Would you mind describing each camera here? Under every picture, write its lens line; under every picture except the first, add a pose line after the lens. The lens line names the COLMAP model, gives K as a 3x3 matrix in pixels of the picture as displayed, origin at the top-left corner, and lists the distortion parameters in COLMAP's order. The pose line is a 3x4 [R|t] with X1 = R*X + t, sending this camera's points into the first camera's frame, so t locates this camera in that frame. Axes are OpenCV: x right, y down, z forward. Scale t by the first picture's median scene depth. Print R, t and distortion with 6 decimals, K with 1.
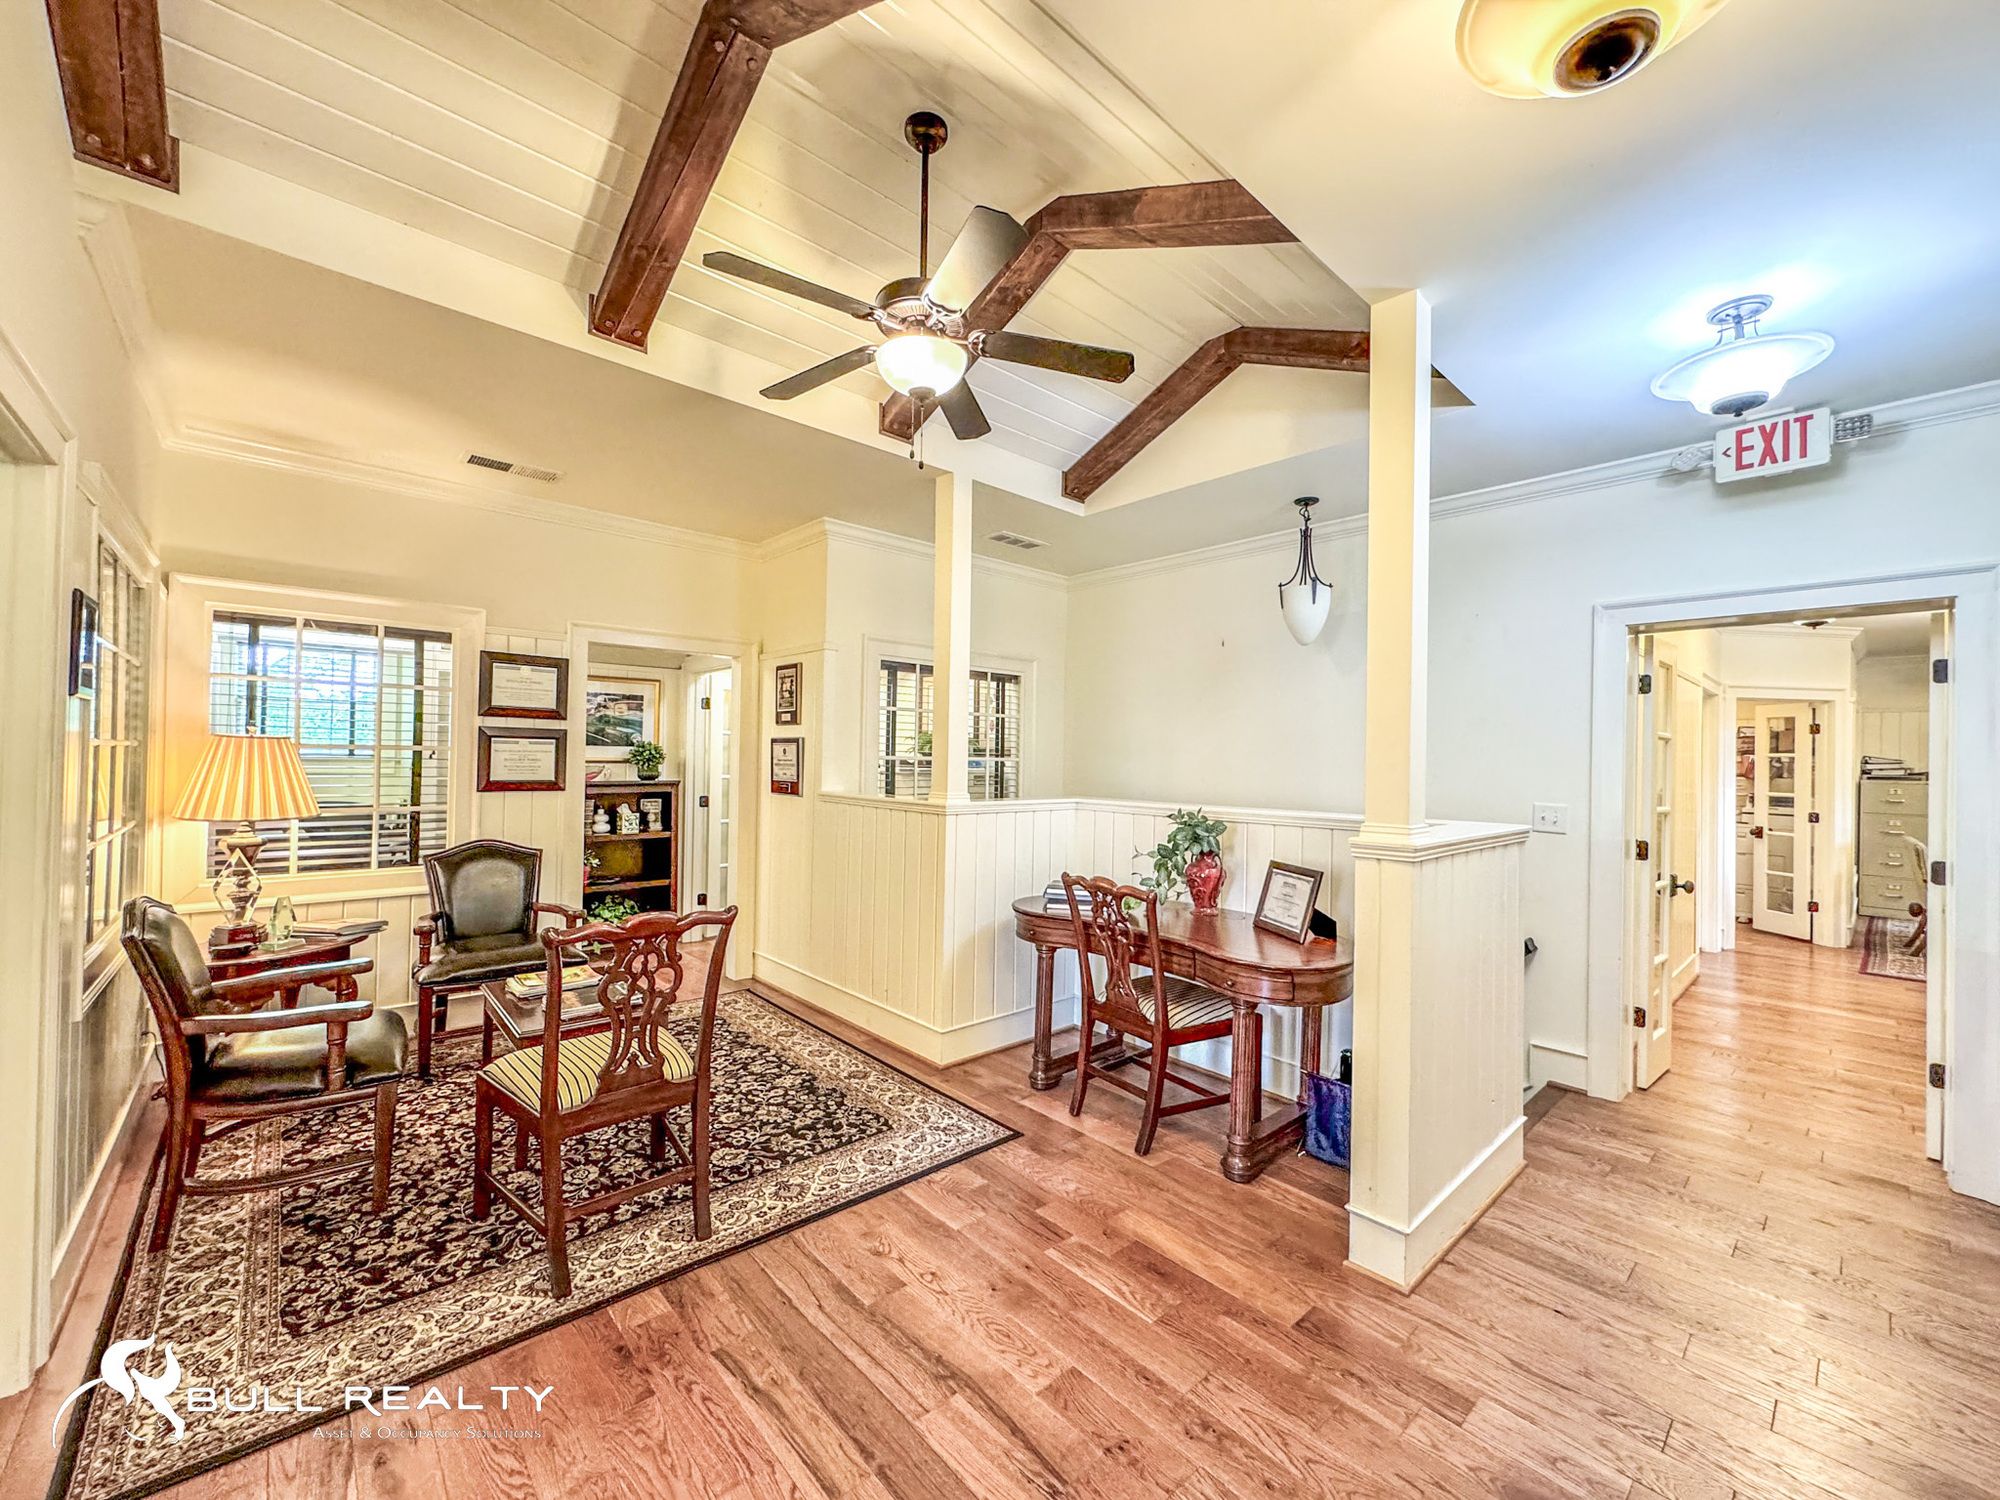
lens RADIAL K [[802.7, 0, 1004.8], [0, 802.7, 757.3], [0, 0, 1]] dist [-0.000479, 0.000144]
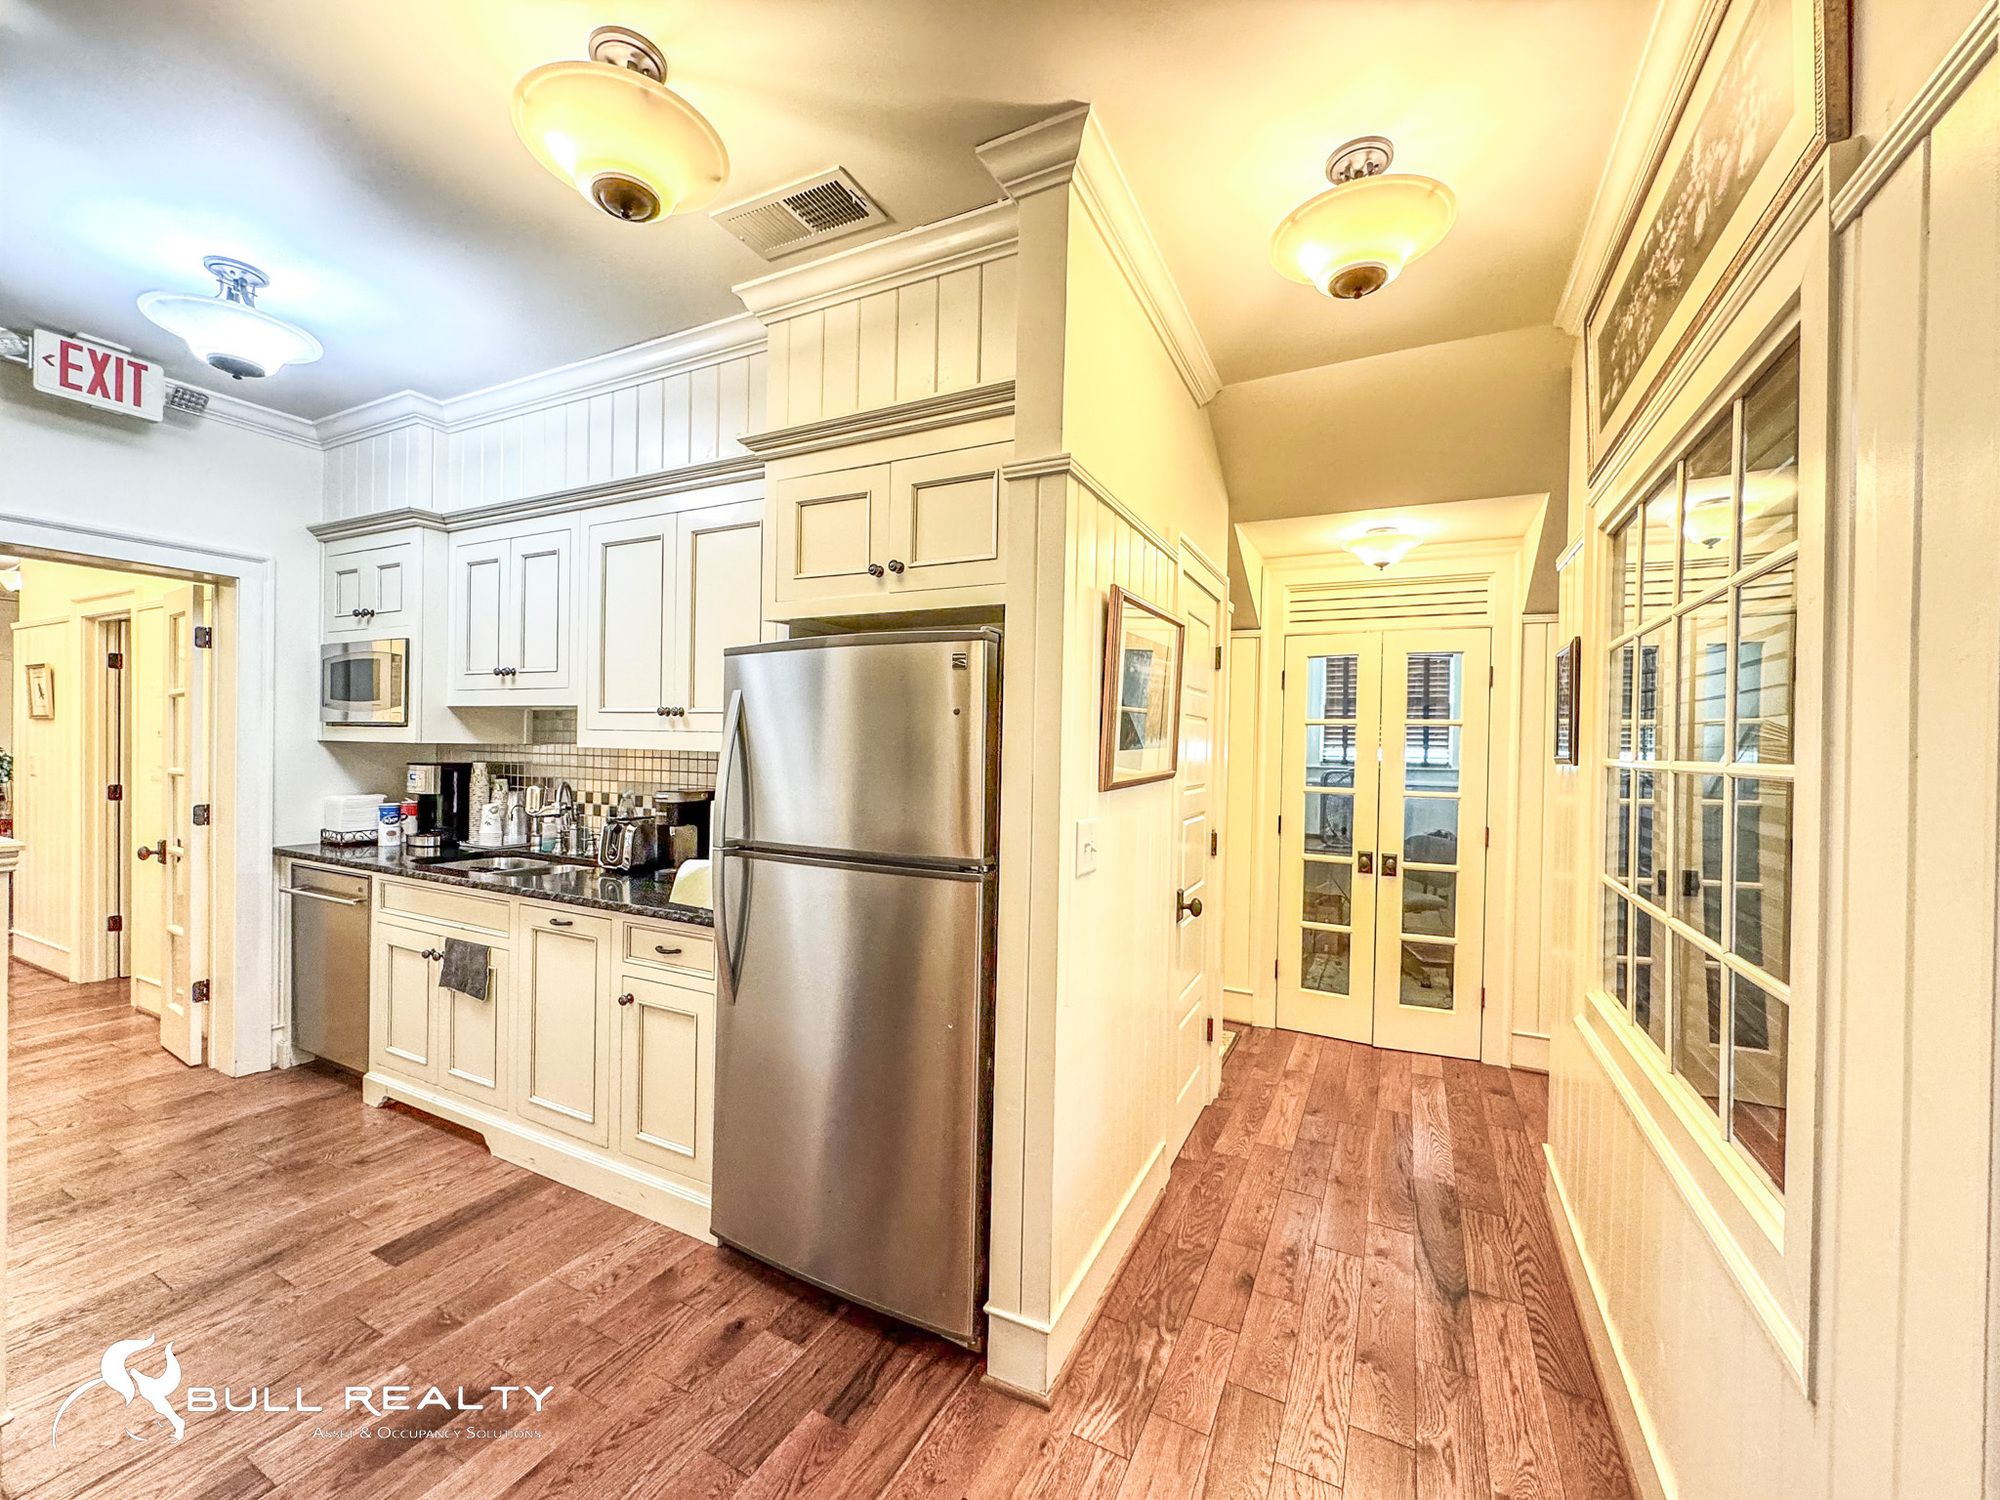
lens RADIAL K [[802.7, 0, 1002.5], [0, 802.7, 744.1], [0, 0, 1]] dist [-0.000479, 0.000144]
pose [[-0.360800, -0.029105, 0.932189, -0.309199], [-0.028658, 0.999387, 0.020111, -0.010185], [-0.932203, -0.019459, -0.361413, 0.357079]]
